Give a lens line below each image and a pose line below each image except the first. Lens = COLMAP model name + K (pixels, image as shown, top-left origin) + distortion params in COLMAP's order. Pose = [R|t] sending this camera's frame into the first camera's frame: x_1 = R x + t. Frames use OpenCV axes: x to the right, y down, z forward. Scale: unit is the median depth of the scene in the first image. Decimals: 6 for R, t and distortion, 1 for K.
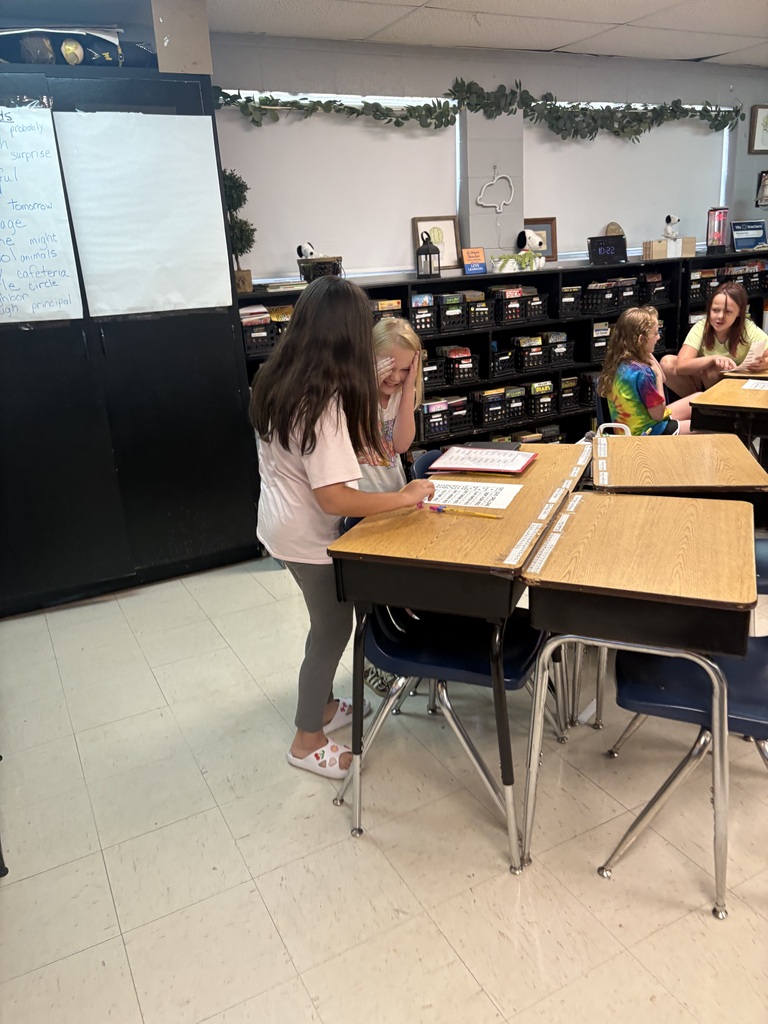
lens RADIAL K [[758.2, 0, 384.0], [0, 758.2, 512.0], [0, 0, 1]] dist [0.011709, -0.000190]
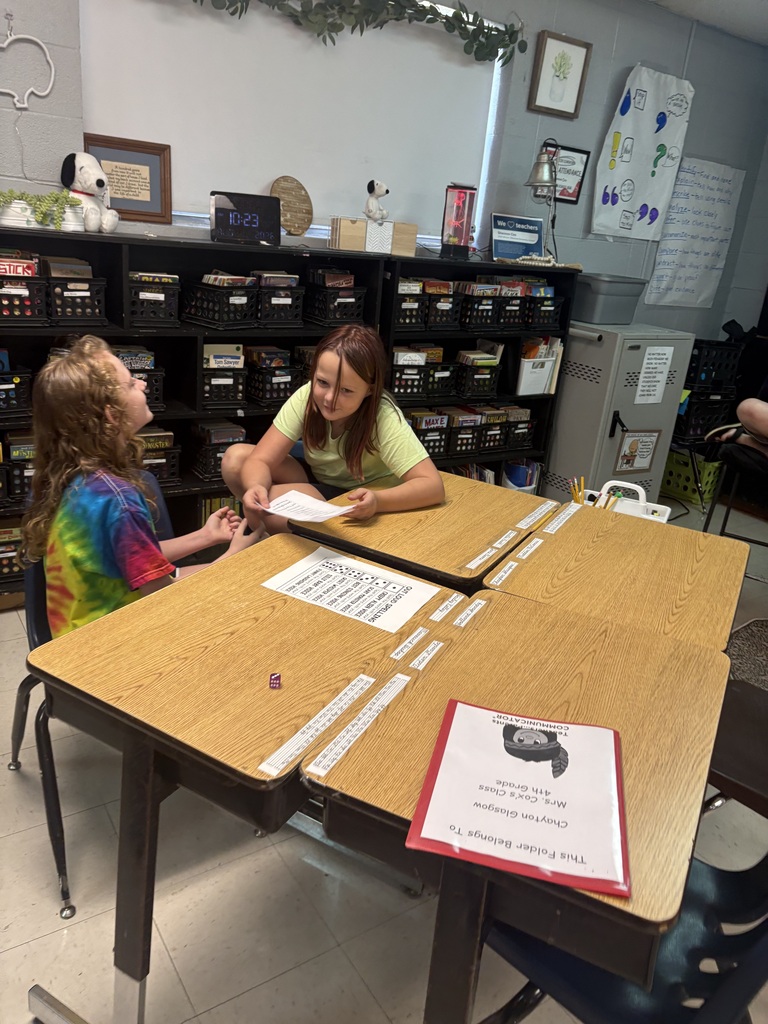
lens RADIAL K [[758.2, 0, 384.0], [0, 758.2, 512.0], [0, 0, 1]] dist [0.011709, -0.000190]
pose [[0.981684, 0.109012, 0.156247, 0.345091], [-0.115476, 0.992766, 0.032881, -0.164150], [-0.151533, -0.050322, 0.987170, 0.428544]]
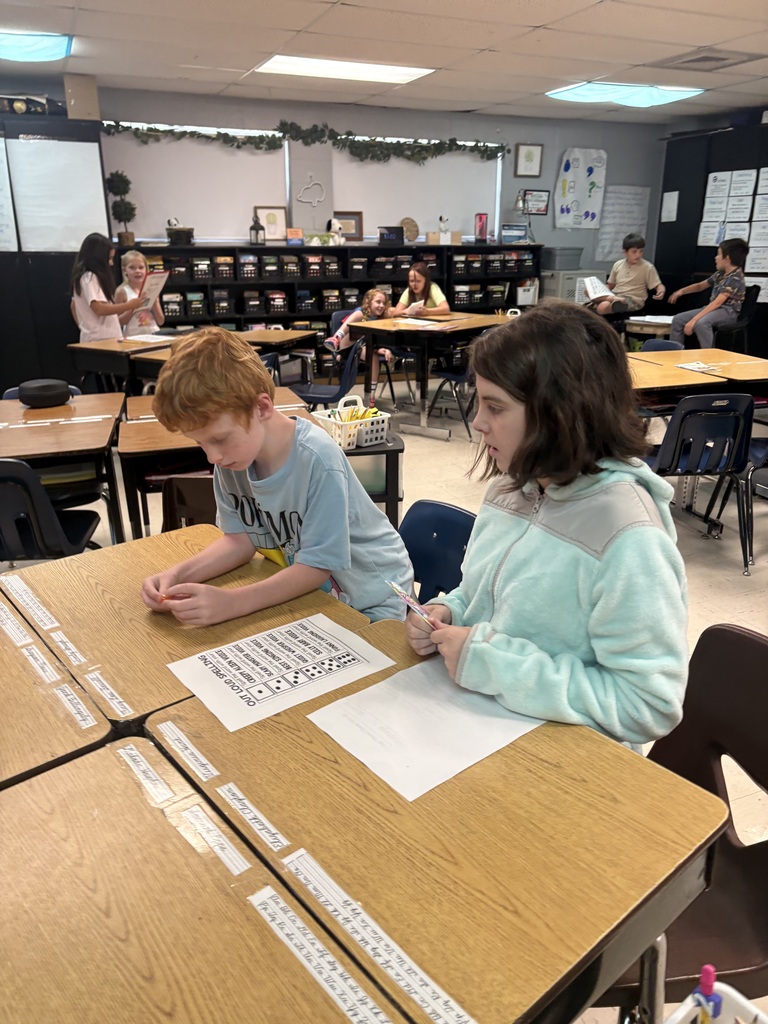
lens RADIAL K [[786.5, 0, 408.5], [0, 786.5, 509.2], [0, 0, 1]] dist [0.001995, -0.001407]
pose [[0.996092, 0.082120, -0.032514, 0.441913], [-0.081639, 0.996536, 0.015856, 0.172728], [0.033703, -0.013140, 0.999346, -0.583768]]
